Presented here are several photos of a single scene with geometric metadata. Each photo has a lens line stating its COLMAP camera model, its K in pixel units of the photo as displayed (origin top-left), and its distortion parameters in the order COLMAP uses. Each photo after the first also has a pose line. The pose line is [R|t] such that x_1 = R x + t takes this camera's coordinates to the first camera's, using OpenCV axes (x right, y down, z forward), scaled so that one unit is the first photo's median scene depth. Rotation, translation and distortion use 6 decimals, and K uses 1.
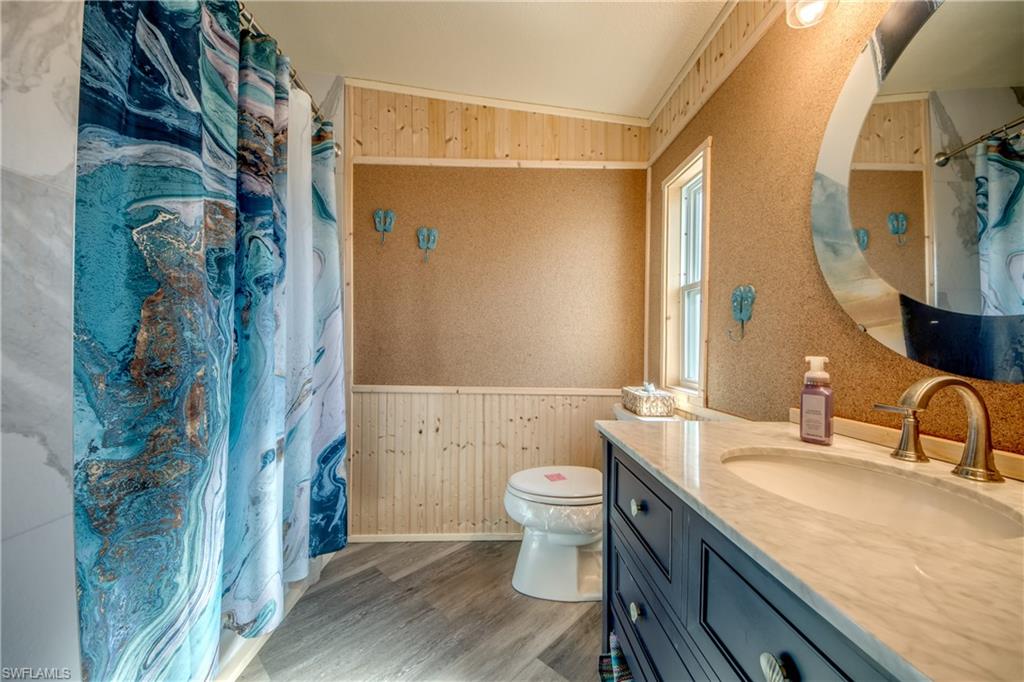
lens RADIAL K [[373.5, 0, 485.4], [0, 373.5, 332.4], [0, 0, 1]] dist [0.029854, -0.018719]
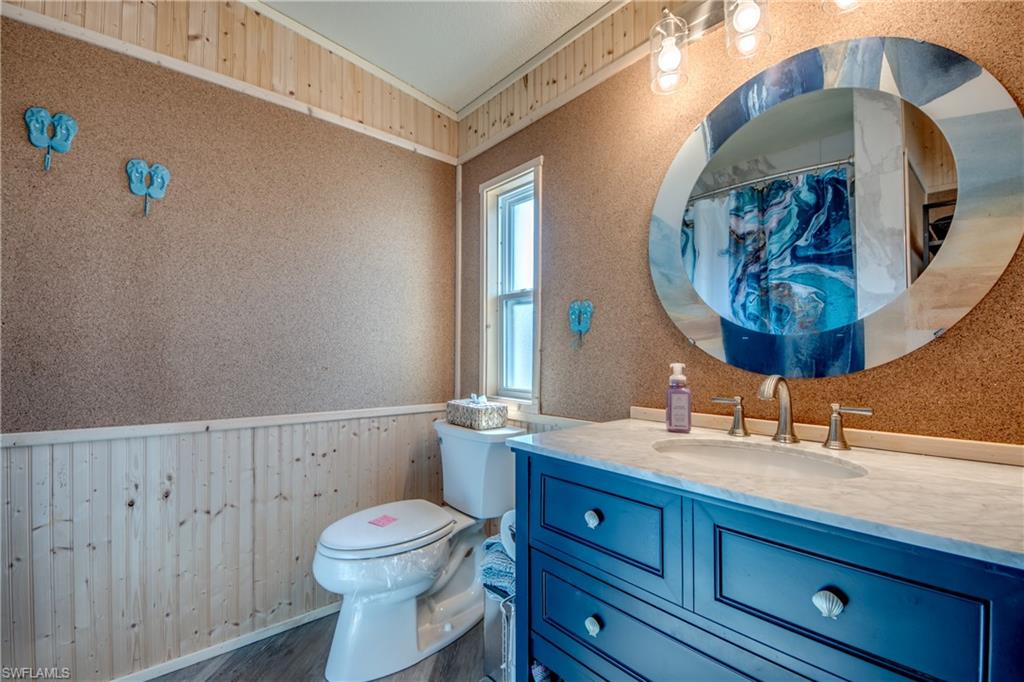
lens RADIAL K [[442.5, 0, 489.7], [0, 442.5, 336.7], [0, 0, 1]] dist [0.045174, -0.038338]
pose [[0.762803, 0.020287, 0.646313, -0.256214], [-0.016954, 0.999792, -0.011372, 0.001404], [-0.646409, -0.002283, 0.762988, 0.124176]]
